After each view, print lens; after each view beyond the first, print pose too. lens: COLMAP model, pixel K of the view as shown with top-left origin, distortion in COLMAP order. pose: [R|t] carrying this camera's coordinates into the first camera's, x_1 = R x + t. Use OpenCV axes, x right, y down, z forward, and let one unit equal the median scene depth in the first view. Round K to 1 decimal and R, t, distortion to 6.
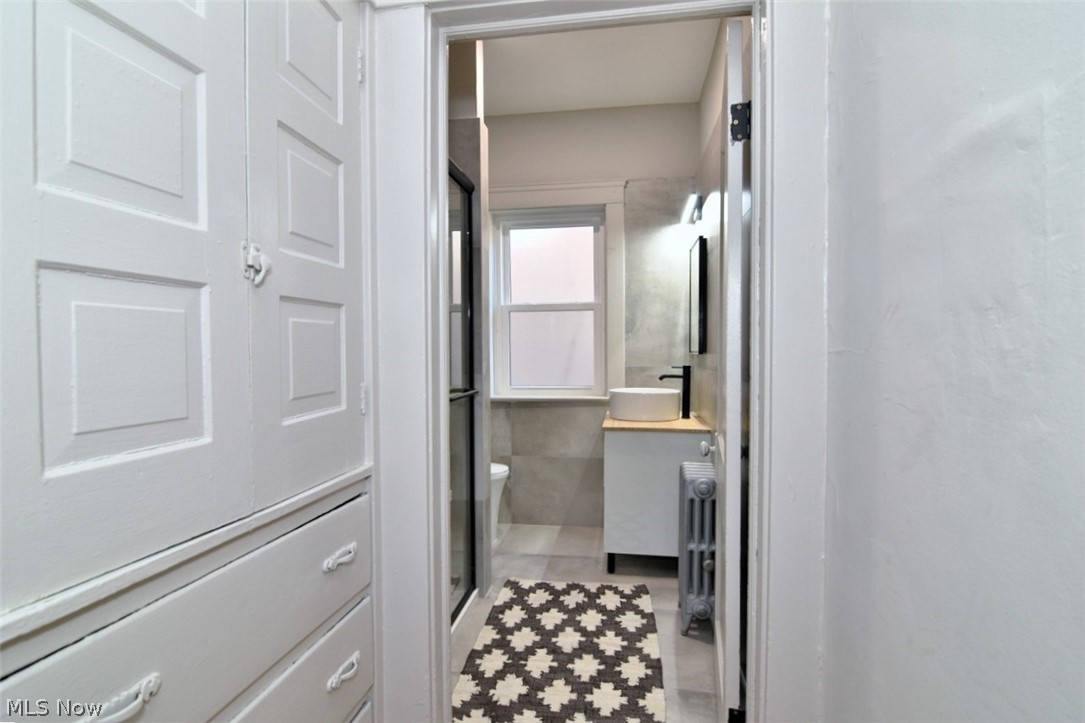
lens RADIAL K [[569.8, 0, 542.5], [0, 569.8, 361.5], [0, 0, 1]] dist [-0.003737, -0.016036]
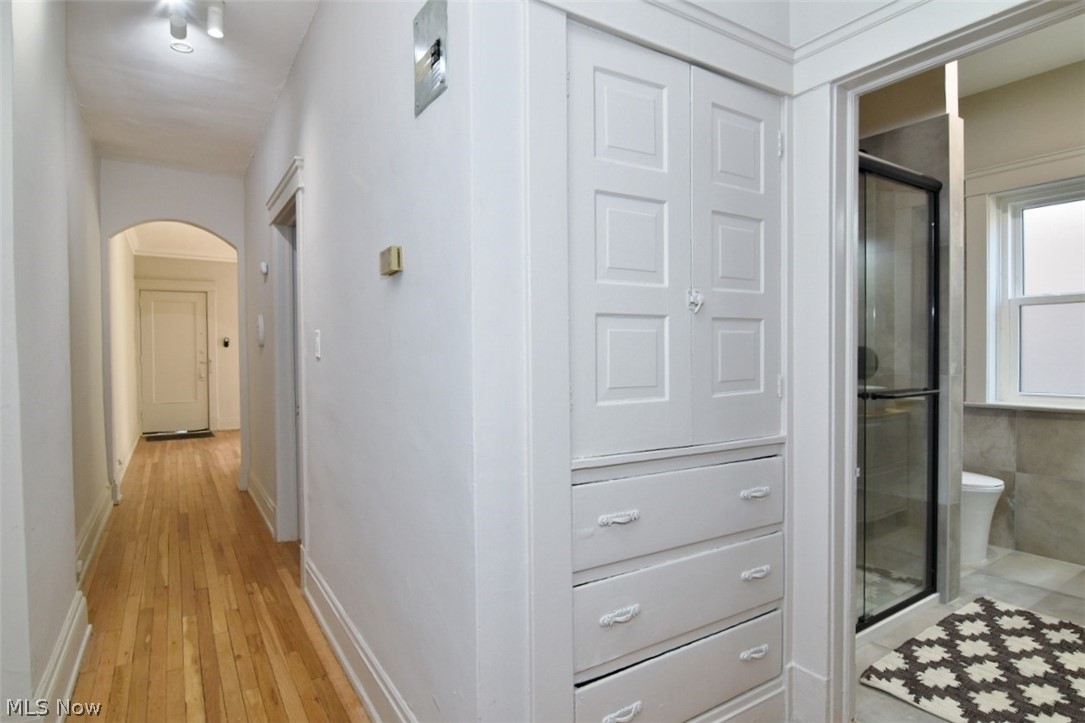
lens RADIAL K [[569.8, 0, 542.5], [0, 569.8, 361.5], [0, 0, 1]] dist [-0.003737, -0.016036]
pose [[0.660727, 0.015835, -0.750459, 0.193606], [-0.015263, 0.999854, 0.007659, 0.002455], [0.750471, 0.006393, 0.660873, -0.193757]]
